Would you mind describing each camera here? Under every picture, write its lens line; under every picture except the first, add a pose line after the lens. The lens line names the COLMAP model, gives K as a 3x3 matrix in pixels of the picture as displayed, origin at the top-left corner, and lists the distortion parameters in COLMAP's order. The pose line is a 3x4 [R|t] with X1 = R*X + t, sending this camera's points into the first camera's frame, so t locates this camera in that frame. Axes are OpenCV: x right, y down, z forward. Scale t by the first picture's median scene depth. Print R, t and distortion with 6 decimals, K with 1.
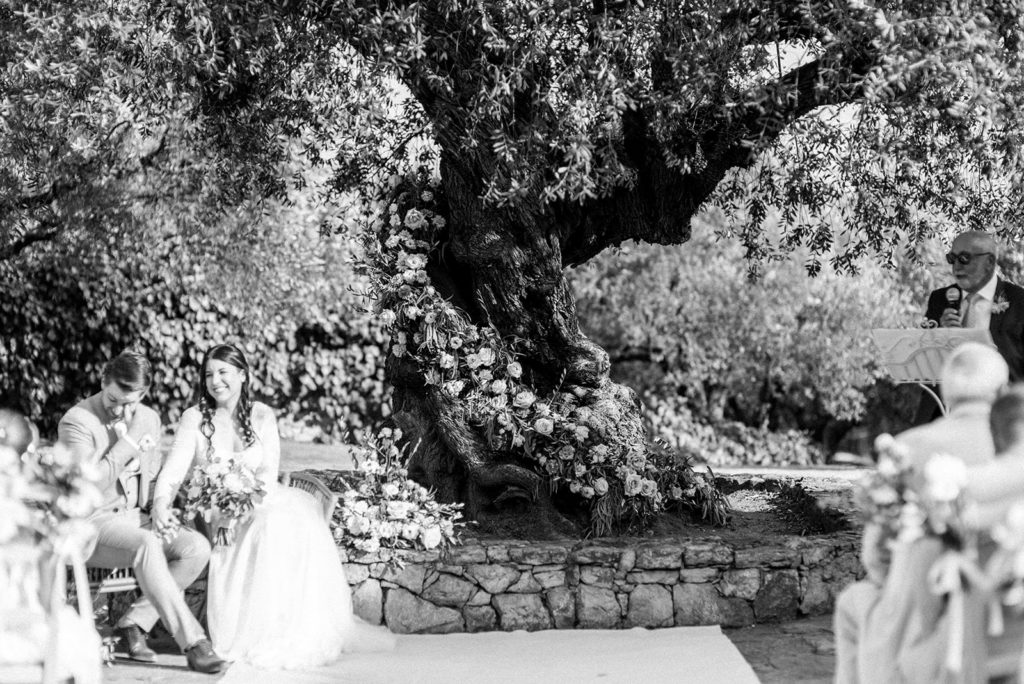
lens RADIAL K [[2081.0, 0, 512.0], [0, 2081.0, 342.0], [0, 0, 1]] dist [-0.099503, 0.337922]
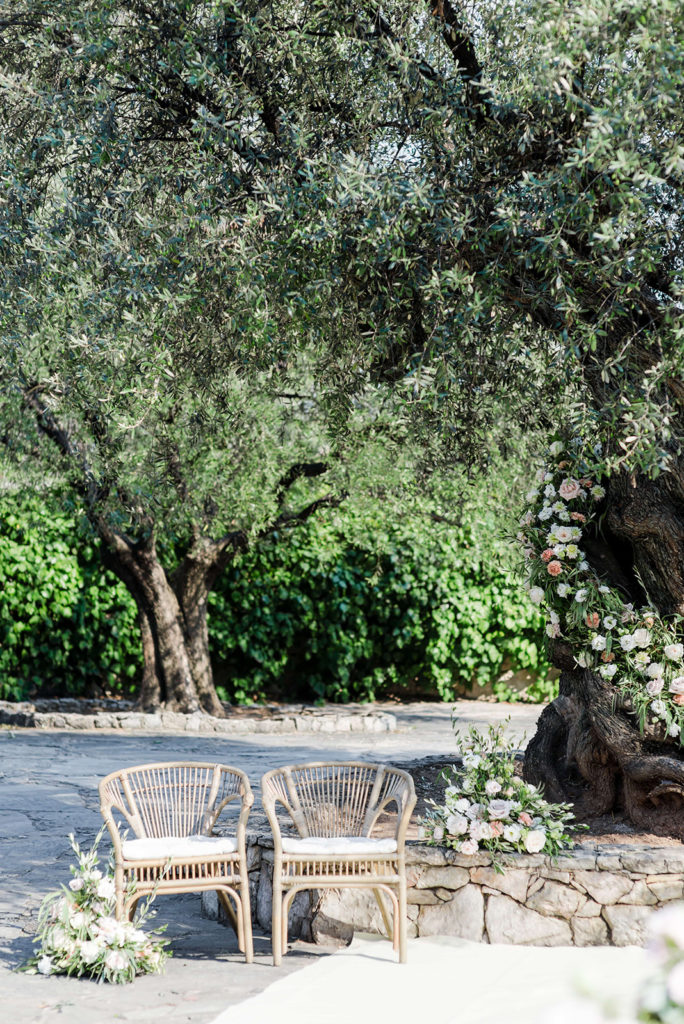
lens RADIAL K [[2081.0, 0, 342.0], [0, 2081.0, 512.0], [0, 0, 1]] dist [-0.099503, 0.337922]
pose [[0.964142, -0.011965, -0.265116, 0.103716], [0.000863, 0.999119, -0.041953, -0.010220], [0.265384, 0.040219, 0.963303, 0.078394]]
